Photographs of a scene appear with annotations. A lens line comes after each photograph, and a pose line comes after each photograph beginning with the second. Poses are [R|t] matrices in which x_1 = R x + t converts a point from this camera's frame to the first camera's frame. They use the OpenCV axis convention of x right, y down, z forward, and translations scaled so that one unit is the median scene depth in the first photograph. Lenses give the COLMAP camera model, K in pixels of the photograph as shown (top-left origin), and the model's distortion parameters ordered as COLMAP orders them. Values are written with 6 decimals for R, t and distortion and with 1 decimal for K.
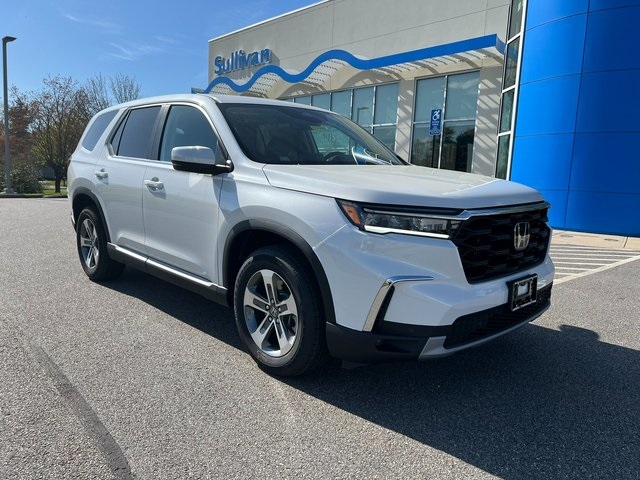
lens RADIAL K [[478.7, 0, 320.6], [0, 478.7, 240.7], [0, 0, 1]] dist [0.027041, -0.025935]
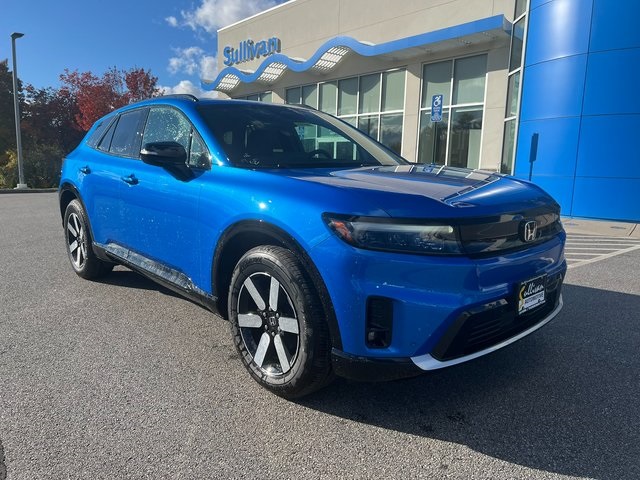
lens RADIAL K [[478.7, 0, 321.6], [0, 478.7, 240.9], [0, 0, 1]] dist [0.027041, -0.025935]
pose [[0.999026, -0.011360, -0.042640, 0.027301], [0.012305, 0.999683, 0.021974, -0.001807], [0.042377, -0.022477, 0.998849, 0.009313]]
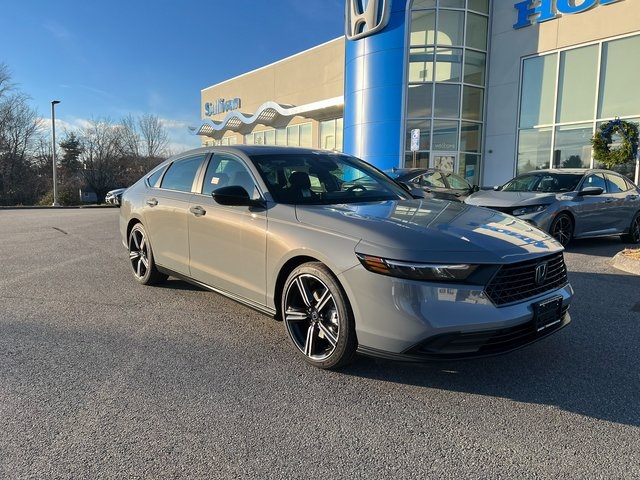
lens RADIAL K [[478.7, 0, 329.7], [0, 478.7, 244.6], [0, 0, 1]] dist [0.027041, -0.025935]
pose [[0.997242, -0.024105, -0.070194, 0.286046], [0.022069, 0.999317, -0.029634, 0.079192], [0.070861, 0.028004, 0.997093, -0.405494]]
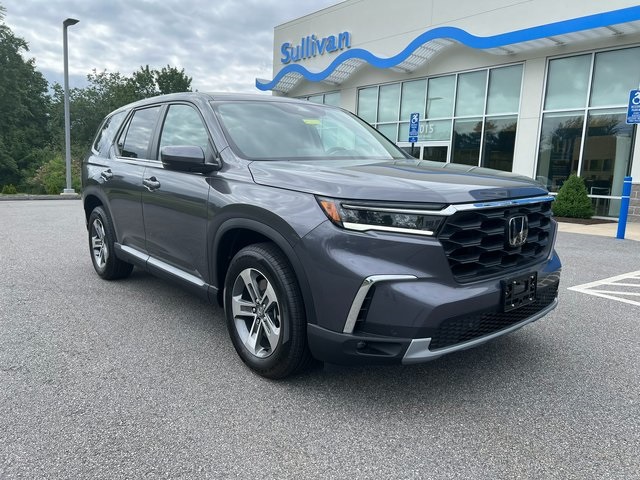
lens RADIAL K [[478.7, 0, 320.6], [0, 478.7, 235.8], [0, 0, 1]] dist [0.027041, -0.025935]
pose [[0.998597, 0.007077, -0.052472, -0.130073], [-0.007211, 0.999971, -0.002369, -0.022351], [0.052453, 0.002744, 0.998620, 0.128764]]
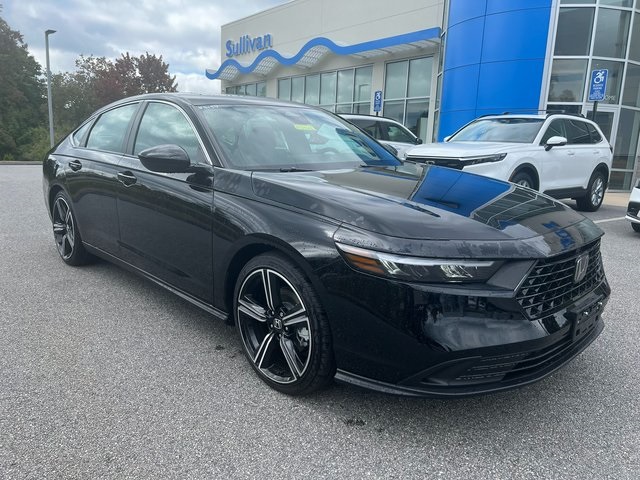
lens RADIAL K [[478.7, 0, 322.9], [0, 478.7, 238.1], [0, 0, 1]] dist [0.027041, -0.025935]
pose [[0.998390, 0.008283, -0.056116, 0.101124], [-0.005704, 0.998927, 0.045962, 0.035011], [0.056436, -0.045568, 0.997366, -0.178404]]
